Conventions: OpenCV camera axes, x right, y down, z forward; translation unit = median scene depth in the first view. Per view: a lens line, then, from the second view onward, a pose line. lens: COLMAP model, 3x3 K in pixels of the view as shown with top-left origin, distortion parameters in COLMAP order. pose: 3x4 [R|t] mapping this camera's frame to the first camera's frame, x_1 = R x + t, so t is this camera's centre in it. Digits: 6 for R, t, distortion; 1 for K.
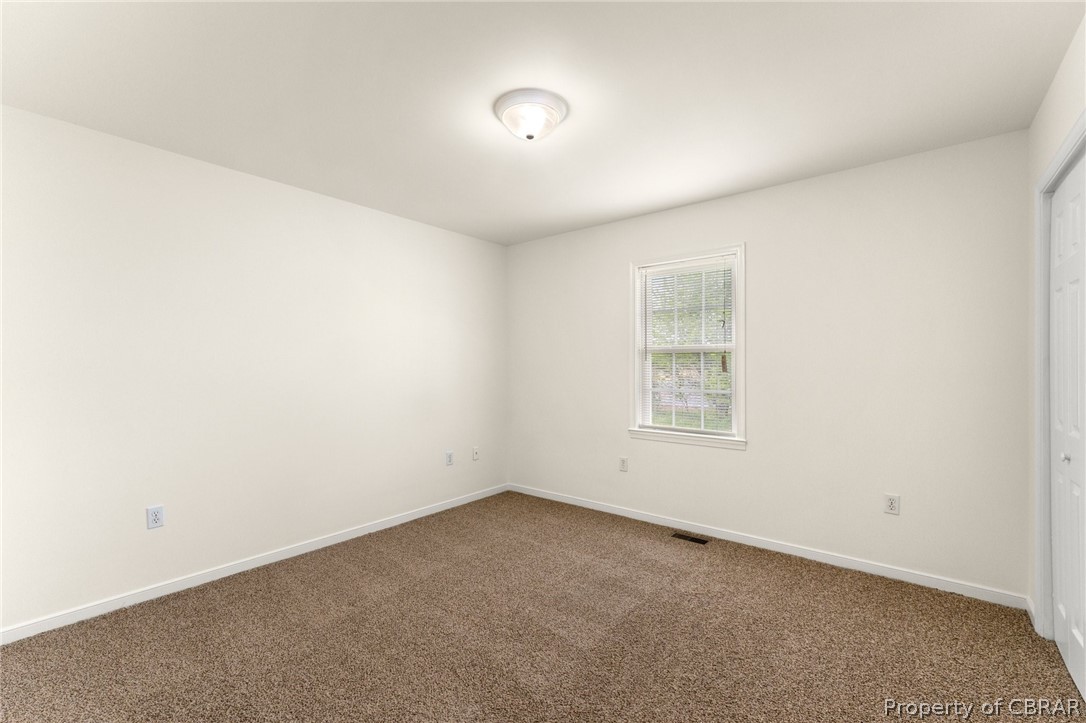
lens RADIAL K [[457.2, 0, 543.0], [0, 457.2, 361.5], [0, 0, 1]] dist [-0.000758, -0.000283]
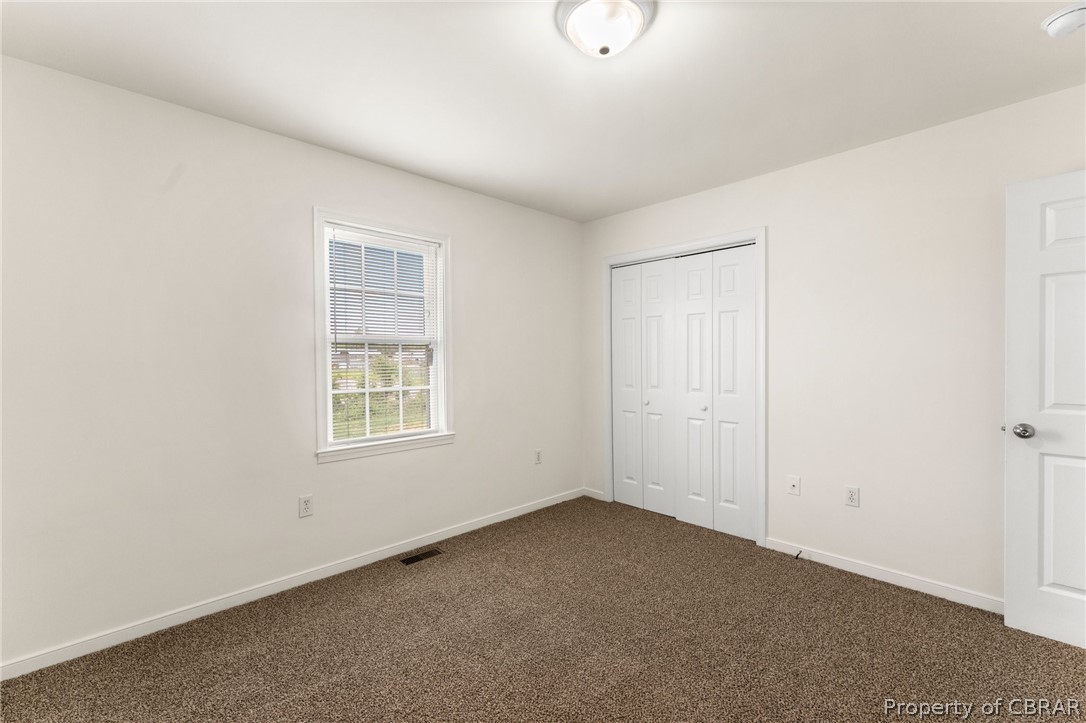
lens RADIAL K [[457.2, 0, 543.0], [0, 457.2, 361.5], [0, 0, 1]] dist [-0.000758, -0.000283]
pose [[0.130908, -0.010011, 0.991344, -0.522742], [-0.003376, 0.999939, 0.010544, 0.003723], [-0.991389, -0.004727, 0.130866, 0.669220]]
